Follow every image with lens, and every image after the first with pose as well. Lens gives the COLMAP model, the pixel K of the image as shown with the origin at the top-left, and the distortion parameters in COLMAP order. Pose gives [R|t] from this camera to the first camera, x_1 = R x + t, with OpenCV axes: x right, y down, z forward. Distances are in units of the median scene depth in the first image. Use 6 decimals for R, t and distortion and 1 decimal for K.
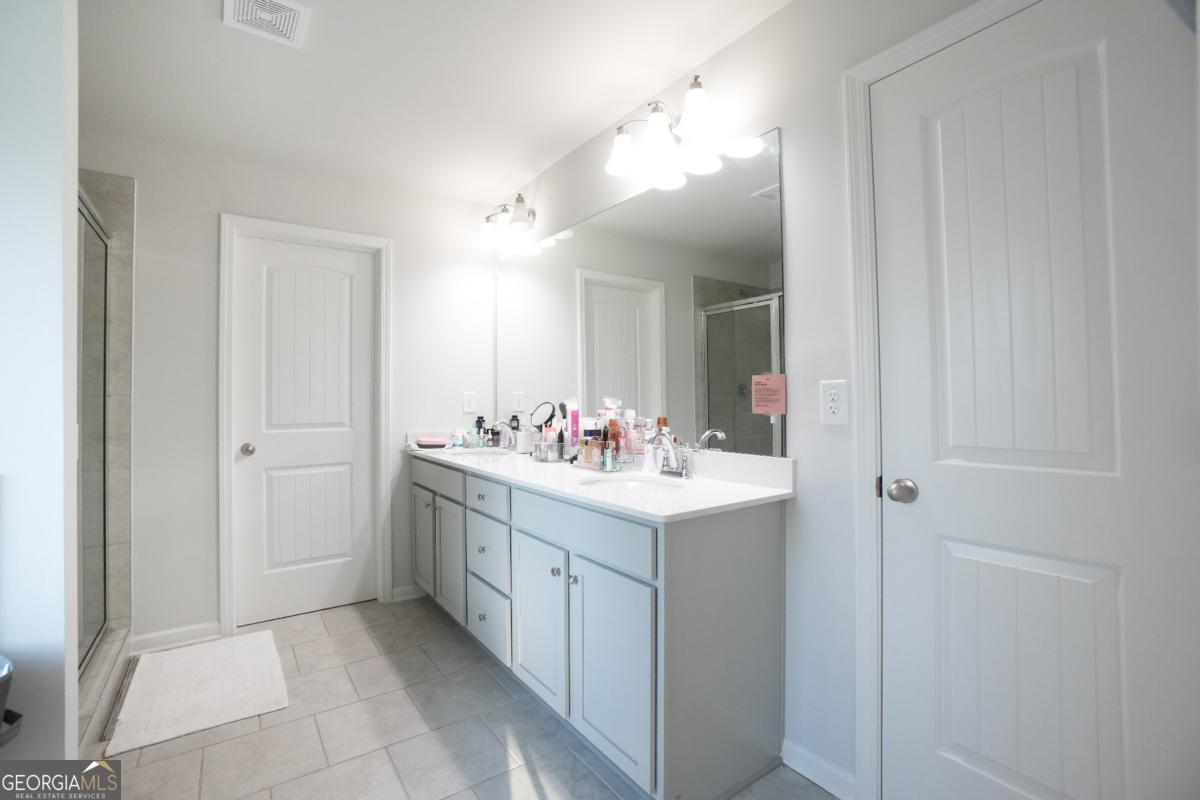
lens RADIAL K [[526.6, 0, 594.5], [0, 526.6, 392.1], [0, 0, 1]] dist [-0.059846, 0.021791]
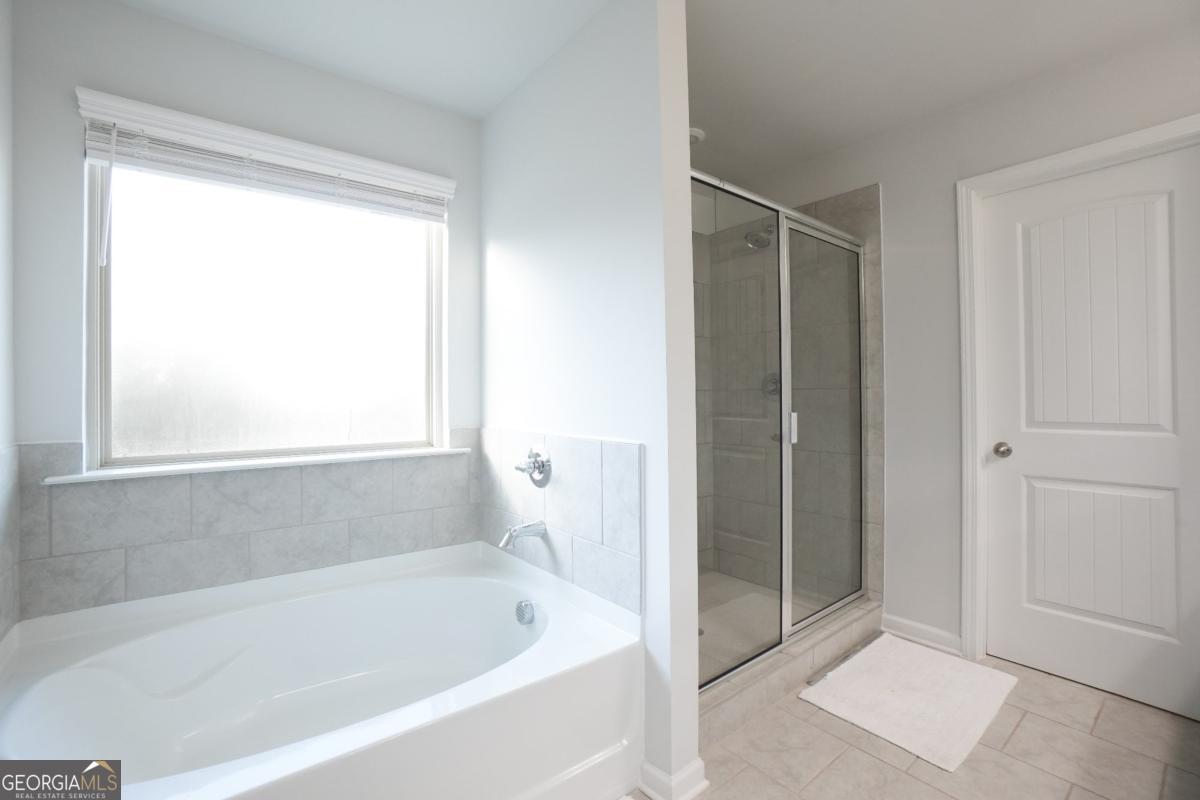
lens RADIAL K [[526.6, 0, 594.5], [0, 526.6, 392.1], [0, 0, 1]] dist [-0.059846, 0.021791]
pose [[0.048398, -0.002768, -0.998824, 0.130029], [0.020339, 0.999792, -0.001785, 0.005857], [0.998621, -0.020229, 0.048444, 0.316101]]
